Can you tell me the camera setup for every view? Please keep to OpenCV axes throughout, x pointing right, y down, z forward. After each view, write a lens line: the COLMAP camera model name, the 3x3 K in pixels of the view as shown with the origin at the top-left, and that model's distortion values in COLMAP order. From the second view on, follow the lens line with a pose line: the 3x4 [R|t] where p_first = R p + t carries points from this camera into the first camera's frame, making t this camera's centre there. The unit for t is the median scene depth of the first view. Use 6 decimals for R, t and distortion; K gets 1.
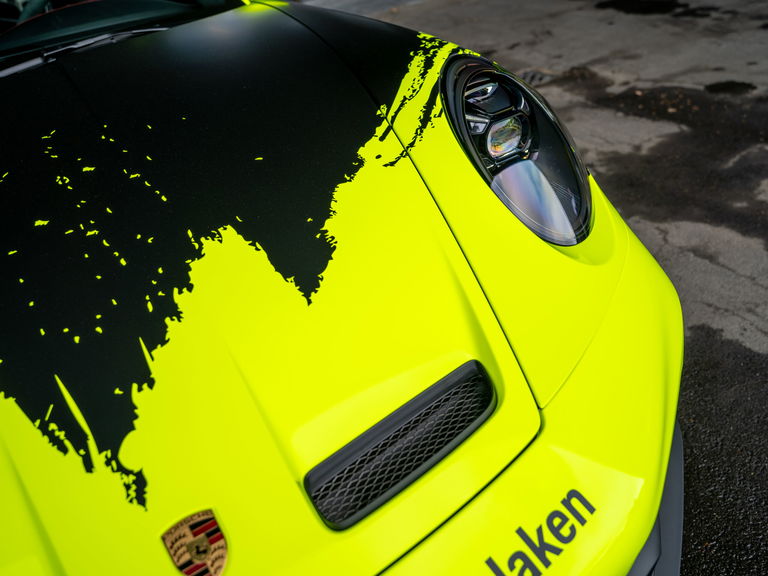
lens RADIAL K [[690.4, 0, 387.2], [0, 690.4, 284.9], [0, 0, 1]] dist [-0.011986, -0.002717]
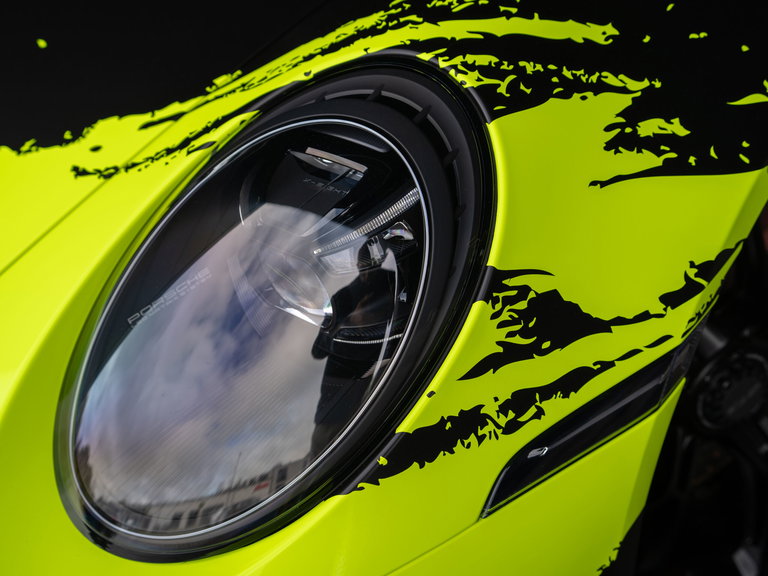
lens RADIAL K [[961.3, 0, 385.1], [0, 961.3, 283.5], [0, 0, 1]] dist [0.112374, 0.000000]
pose [[0.318194, 0.662261, -0.678353, 0.770180], [-0.398425, 0.742701, 0.538194, -0.719072], [0.860239, 0.099022, 0.500184, 0.956134]]
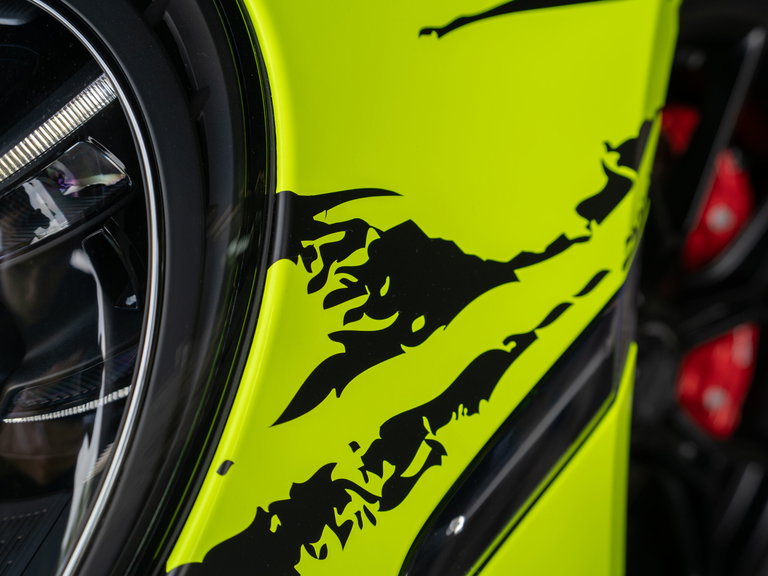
lens RADIAL K [[961.3, 0, 378.1], [0, 961.3, 282.0], [0, 0, 1]] dist [0.112374, 0.000000]
pose [[0.597585, 0.478596, -0.643302, 0.573833], [-0.308358, 0.877791, 0.366604, -0.488747], [0.740140, -0.020710, 0.672134, 1.160647]]
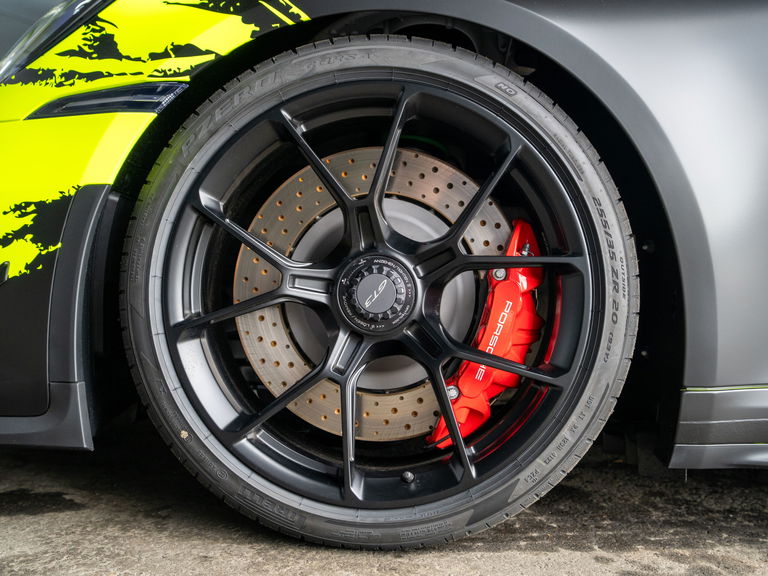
lens RADIAL K [[961.3, 0, 384.6], [0, 961.3, 287.1], [0, 0, 1]] dist [0.112374, 0.000000]
pose [[-0.580824, 0.162508, -0.797643, 1.303039], [-0.365661, 0.823362, 0.434013, -0.838868], [0.727280, 0.543752, -0.418805, 2.551972]]
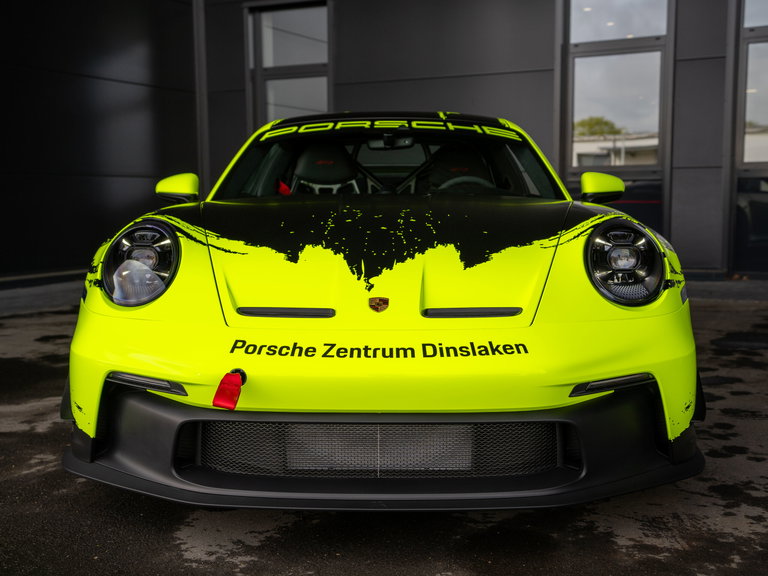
lens RADIAL K [[961.3, 0, 382.7], [0, 961.3, 282.6], [0, 0, 1]] dist [0.112374, 0.000000]
pose [[0.815507, 0.199459, -0.543290, 1.301725], [-0.398659, 0.874109, -0.277495, 0.977598], [0.419545, 0.442887, 0.792359, -1.499746]]
